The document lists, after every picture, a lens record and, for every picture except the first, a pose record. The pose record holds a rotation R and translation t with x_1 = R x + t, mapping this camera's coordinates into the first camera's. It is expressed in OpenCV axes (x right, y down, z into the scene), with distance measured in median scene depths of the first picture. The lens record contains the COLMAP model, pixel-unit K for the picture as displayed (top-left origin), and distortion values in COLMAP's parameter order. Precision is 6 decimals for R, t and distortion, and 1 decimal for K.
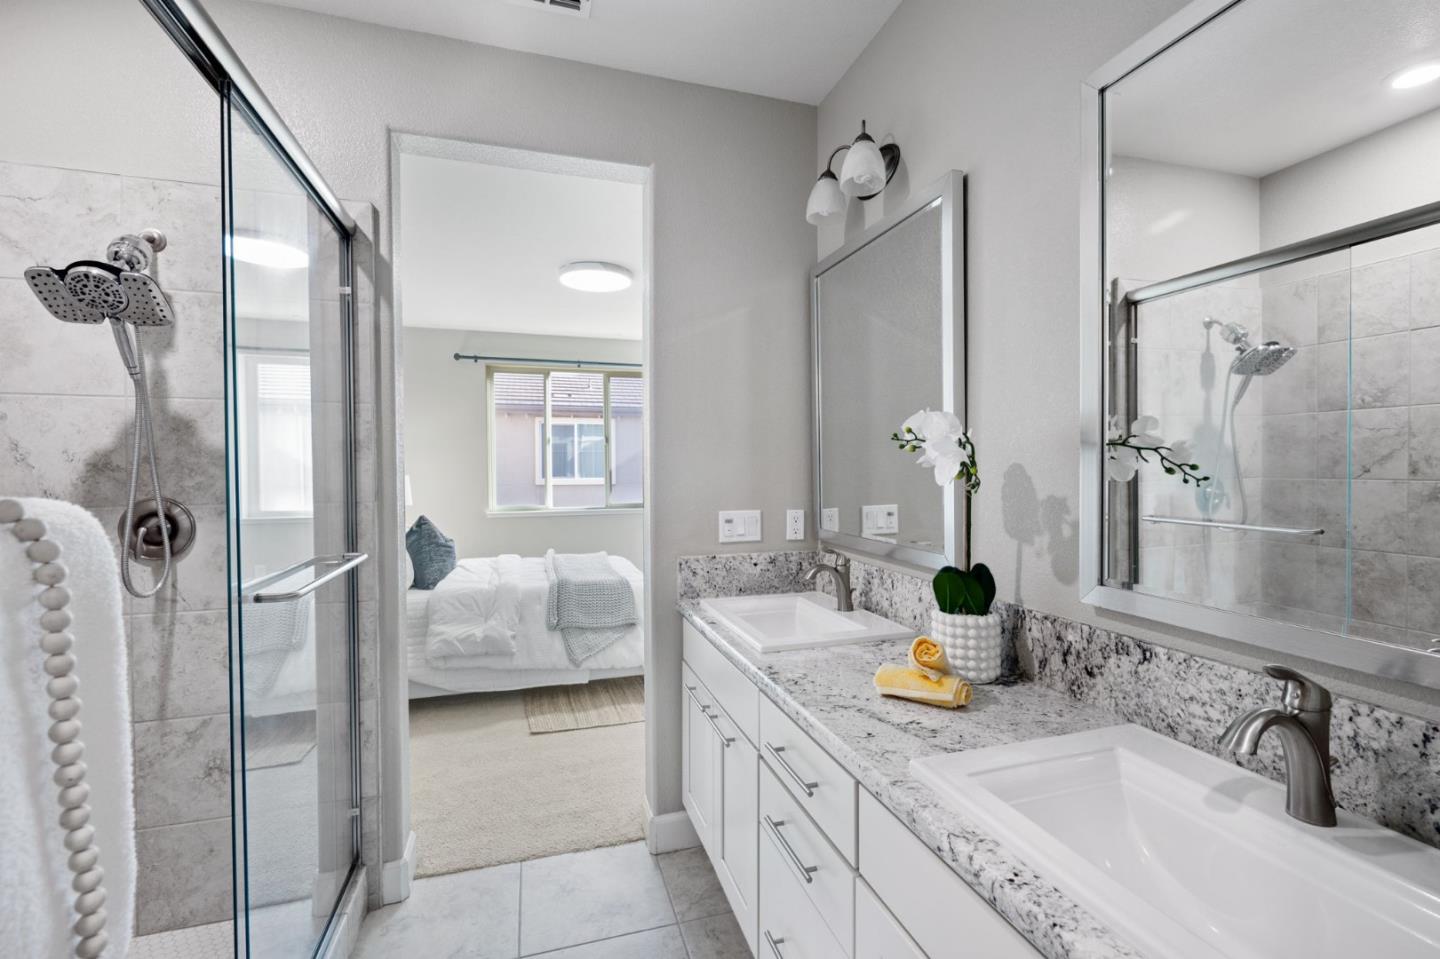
lens RADIAL K [[626.6, 0, 721.2], [0, 626.6, 480.6], [0, 0, 1]] dist [-0.000316, 0.000095]
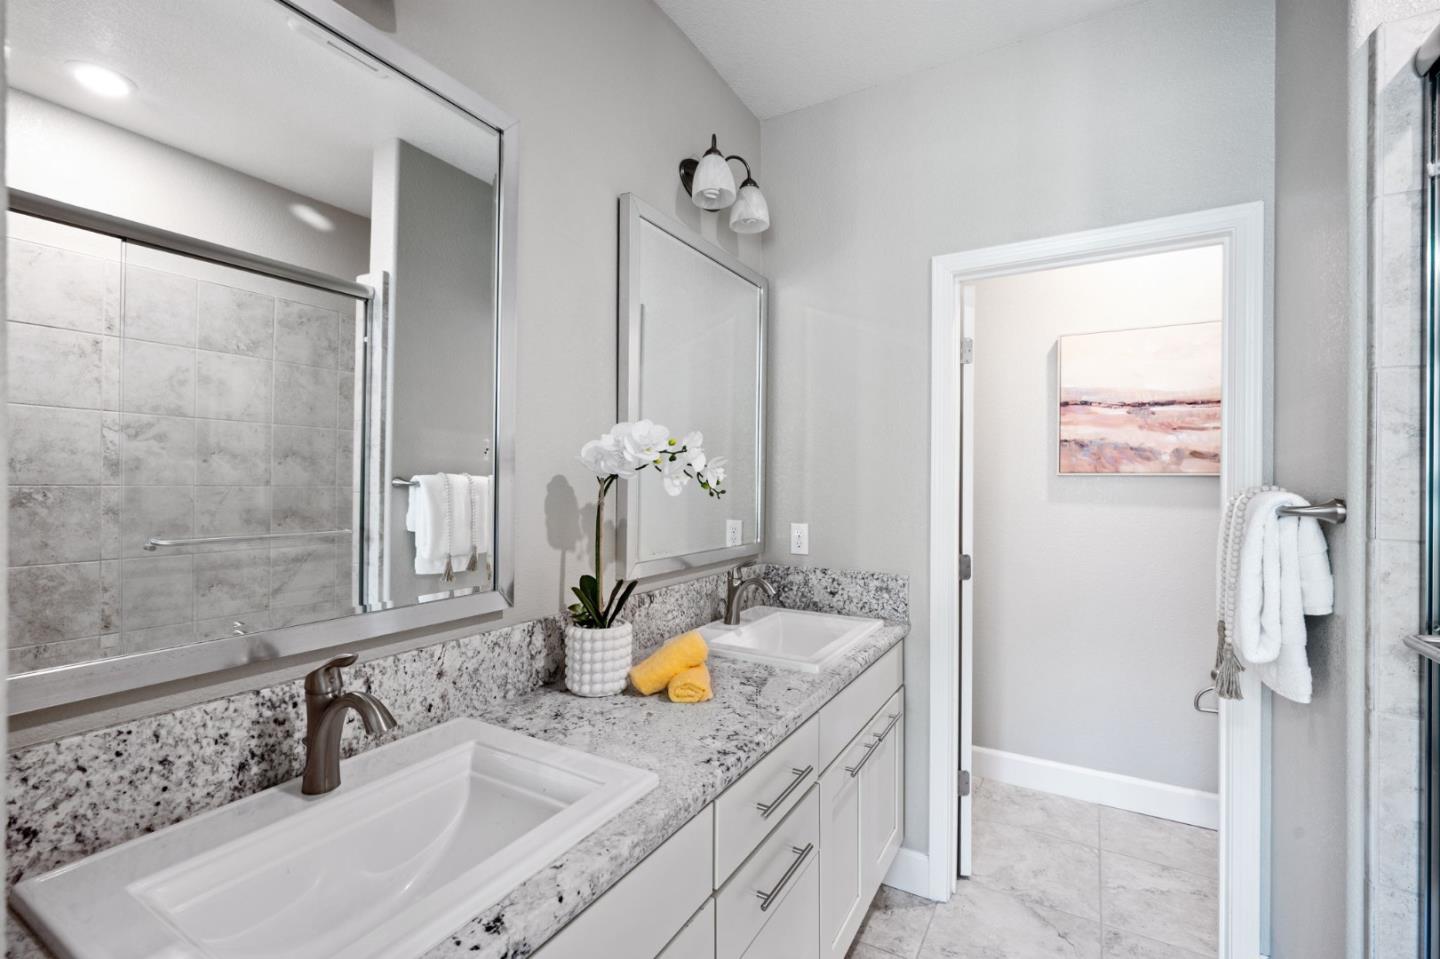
lens RADIAL K [[626.6, 0, 721.2], [0, 626.6, 480.6], [0, 0, 1]] dist [-0.000316, 0.000095]
pose [[-0.677851, -0.010902, 0.735119, -0.488033], [0.001697, 0.999864, 0.016393, -0.037545], [-0.735198, 0.012360, -0.677740, 1.573039]]
